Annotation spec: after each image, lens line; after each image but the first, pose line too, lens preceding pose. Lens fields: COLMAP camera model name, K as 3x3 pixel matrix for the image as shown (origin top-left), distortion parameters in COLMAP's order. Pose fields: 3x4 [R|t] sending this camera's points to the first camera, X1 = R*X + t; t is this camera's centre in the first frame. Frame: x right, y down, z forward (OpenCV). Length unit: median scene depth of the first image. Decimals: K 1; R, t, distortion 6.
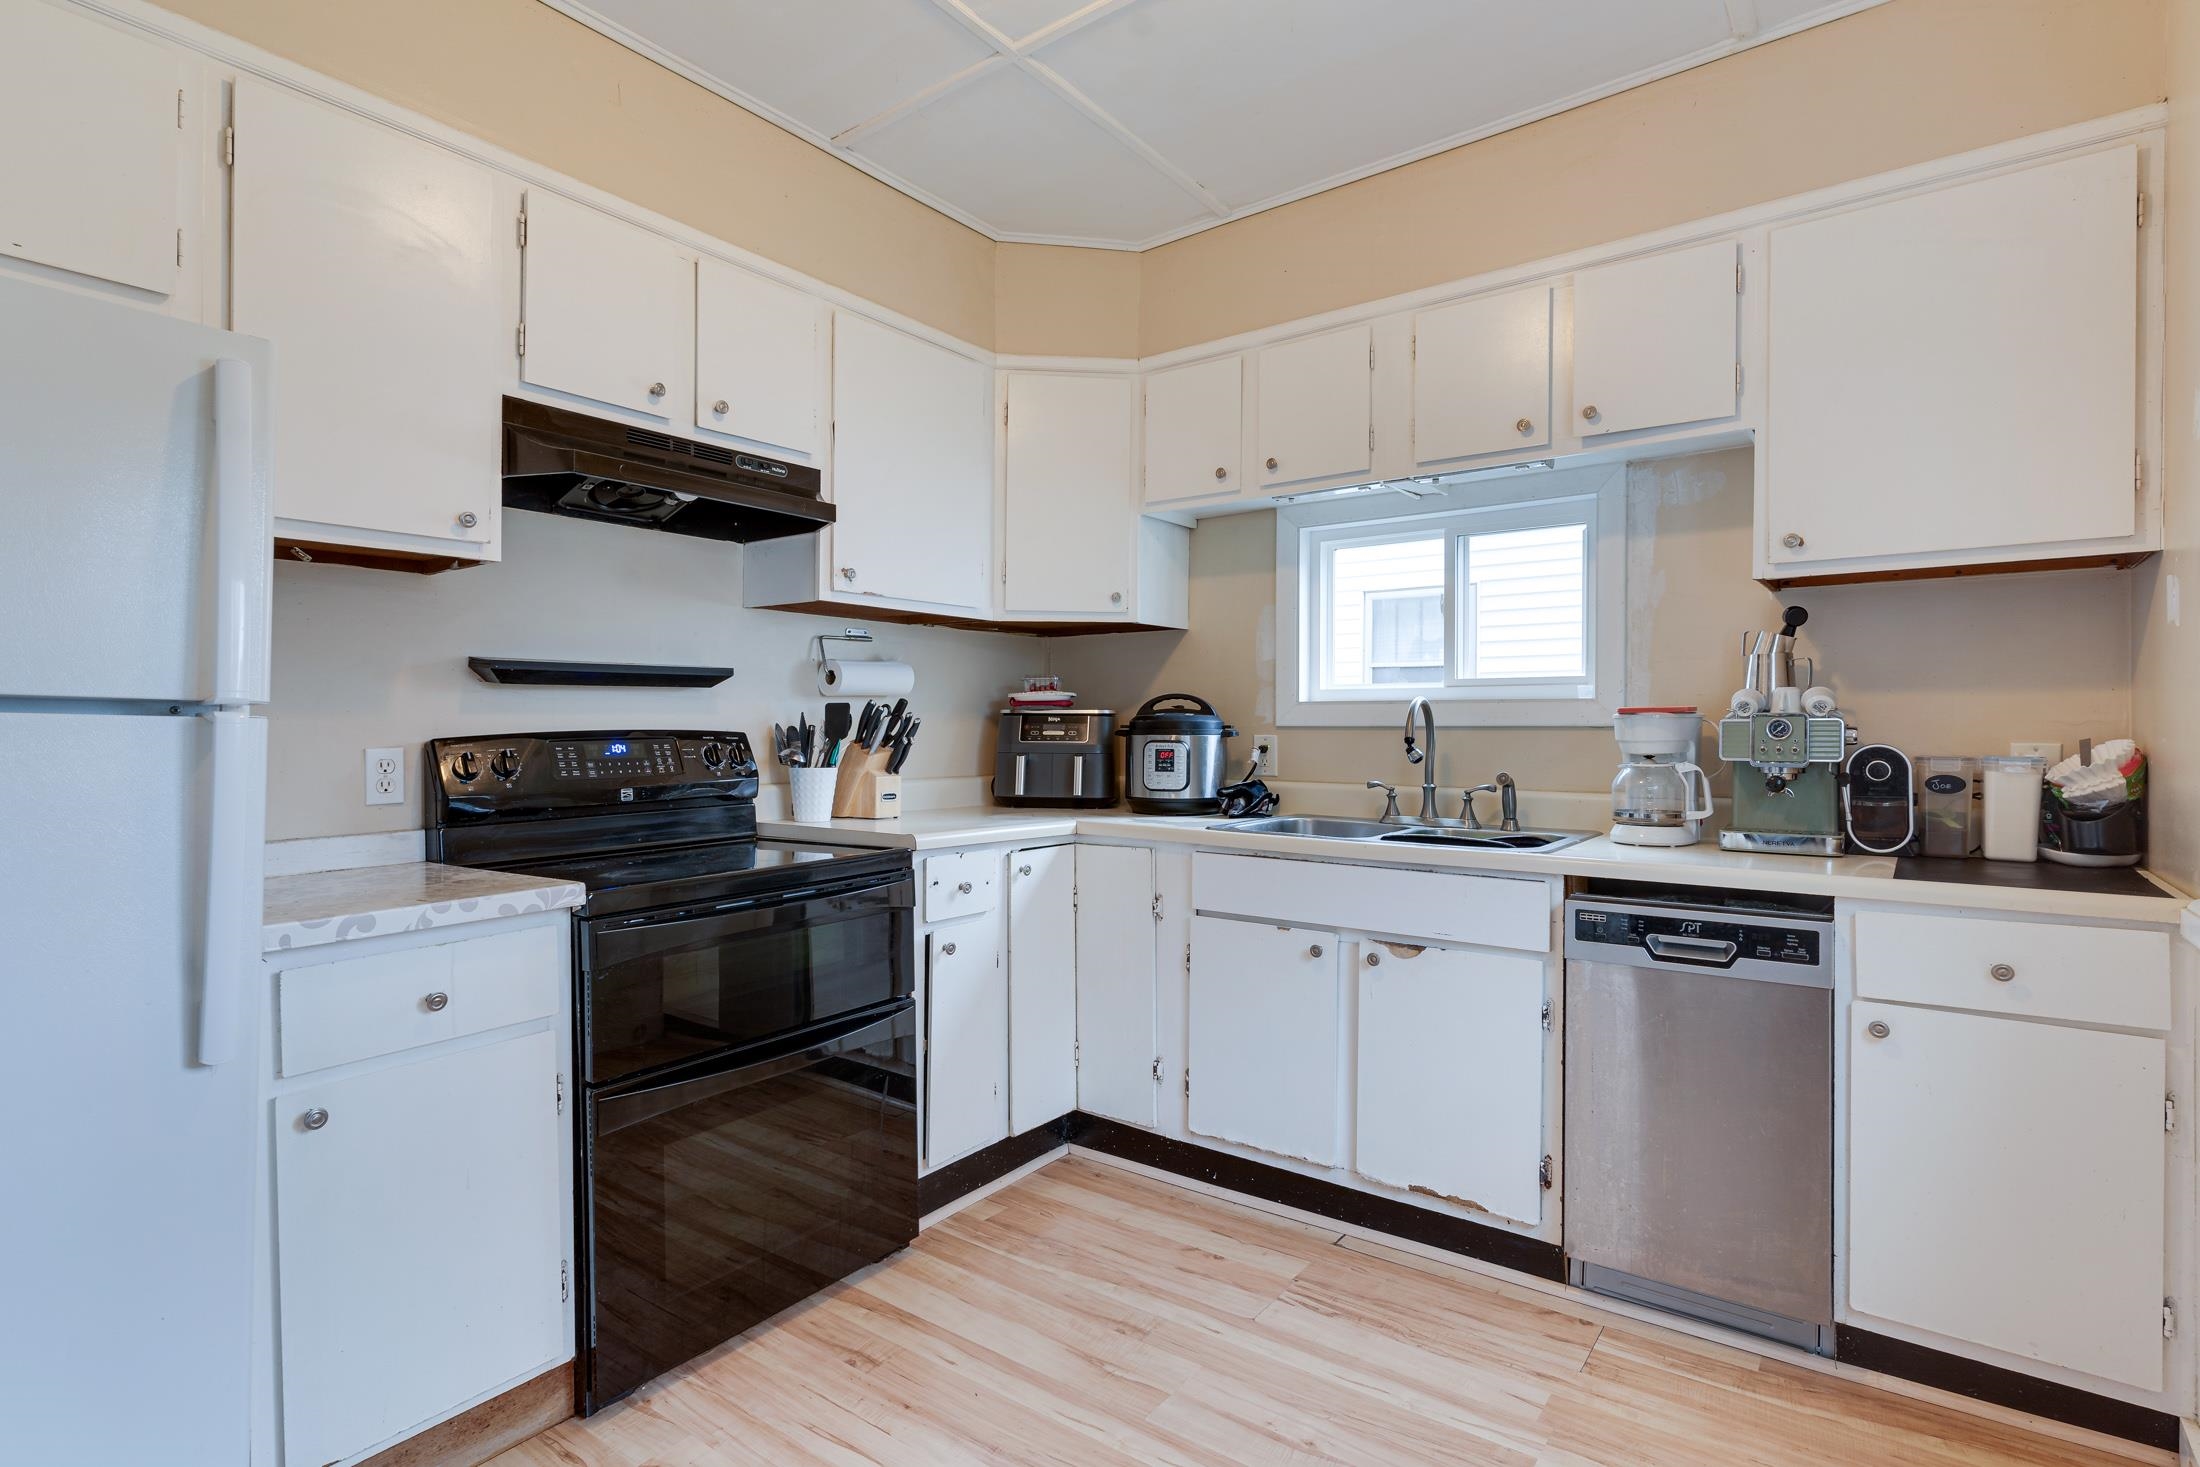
lens RADIAL K [[1100.1, 0, 1088.9], [0, 1100.1, 724.5], [0, 0, 1]] dist [0.010294, 0.000379]
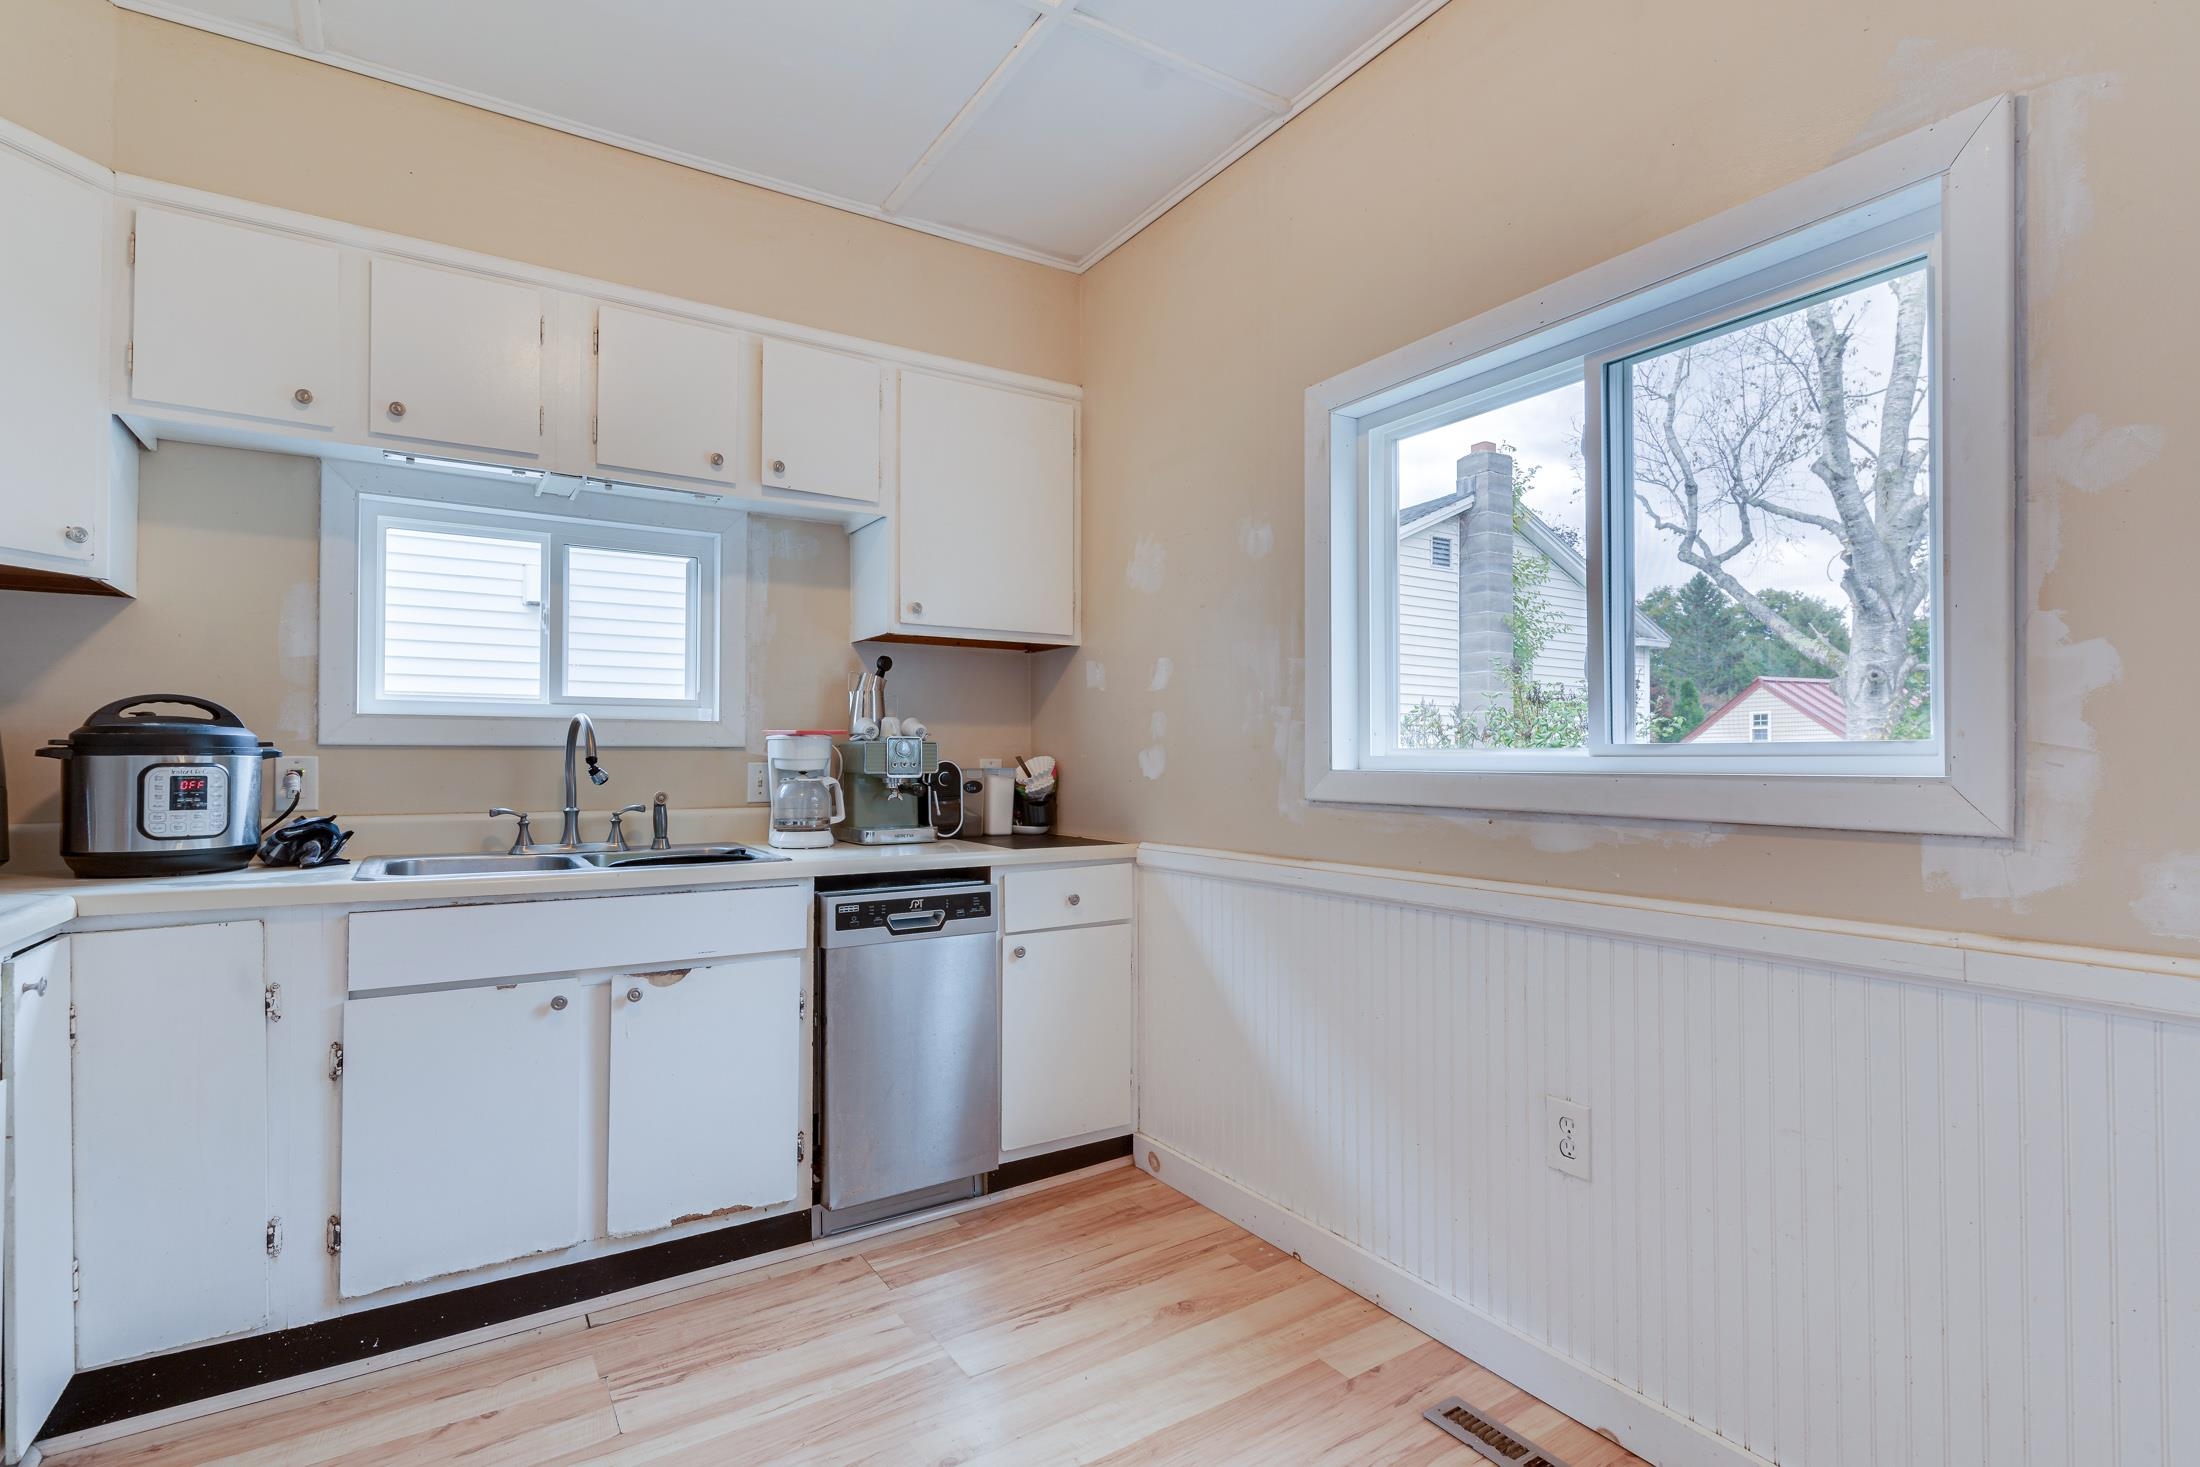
lens RADIAL K [[1050.8, 0, 1098.2], [0, 1050.8, 746.2], [0, 0, 1]] dist [0.002293, 0.000731]
pose [[0.343960, 0.009974, 0.938931, -0.433056], [-0.001457, 0.999948, -0.010088, 0.012204], [-0.938983, 0.002102, 0.343956, 0.323853]]
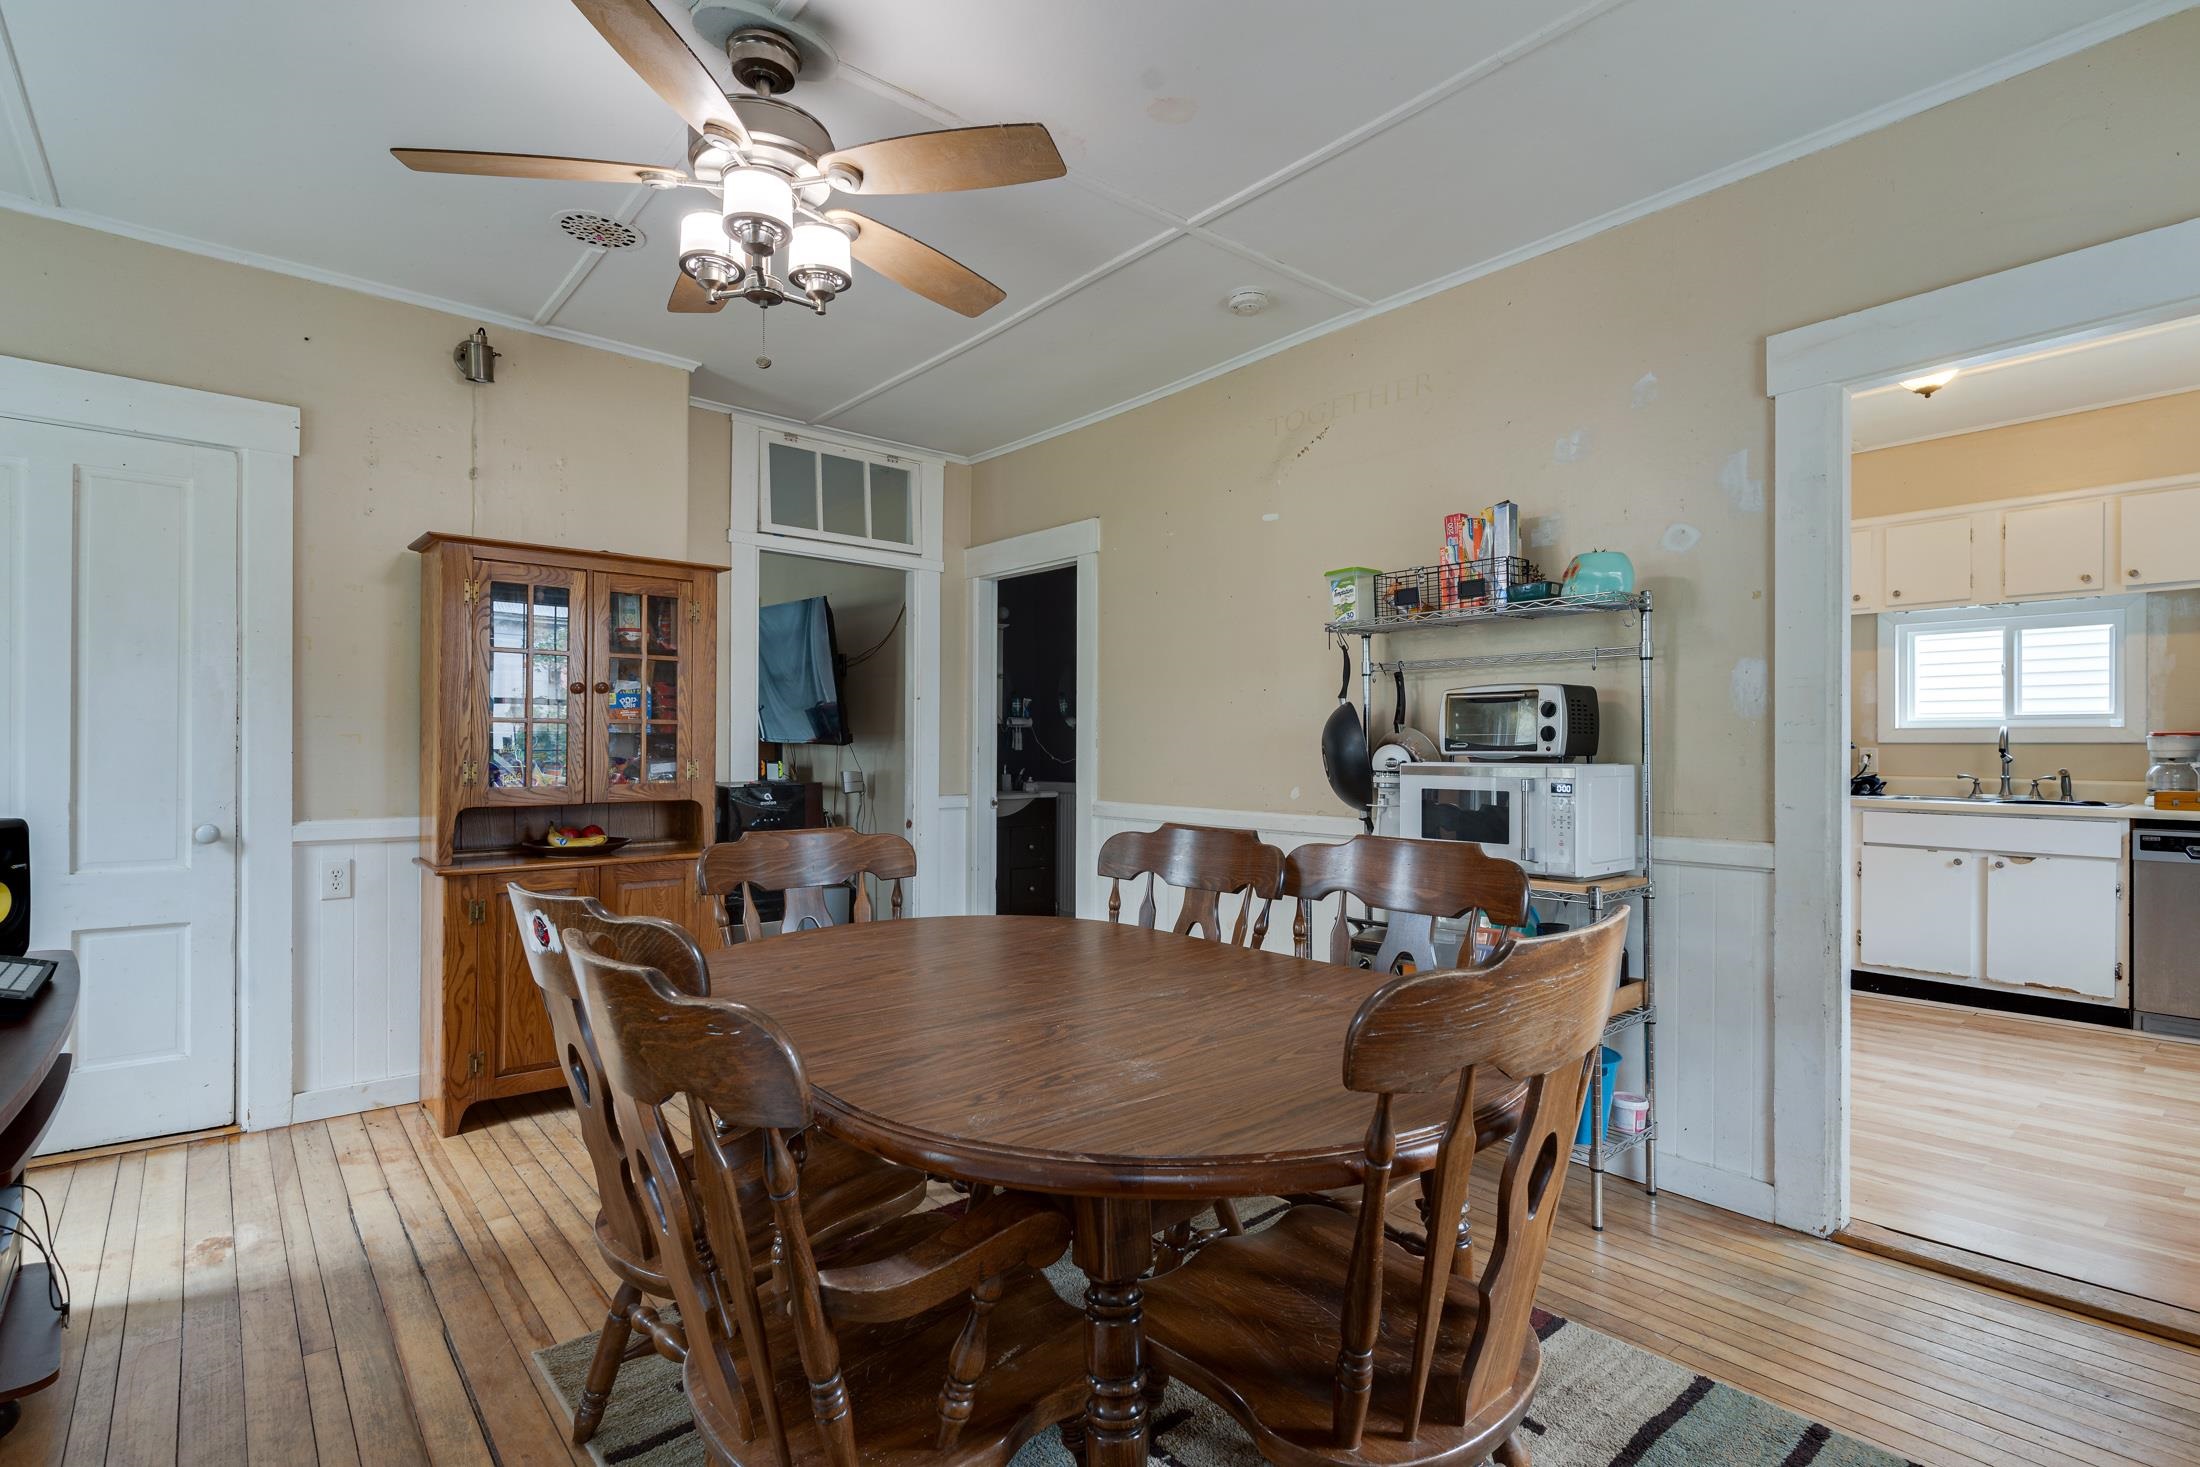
lens RADIAL K [[1050.8, 0, 1098.2], [0, 1050.8, 746.2], [0, 0, 1]] dist [0.002293, 0.000731]
pose [[0.975781, -0.000982, -0.218749, -0.848844], [0.000970, 1.000000, -0.000165, 0.006876], [0.218749, -0.000051, 0.975781, -1.096746]]
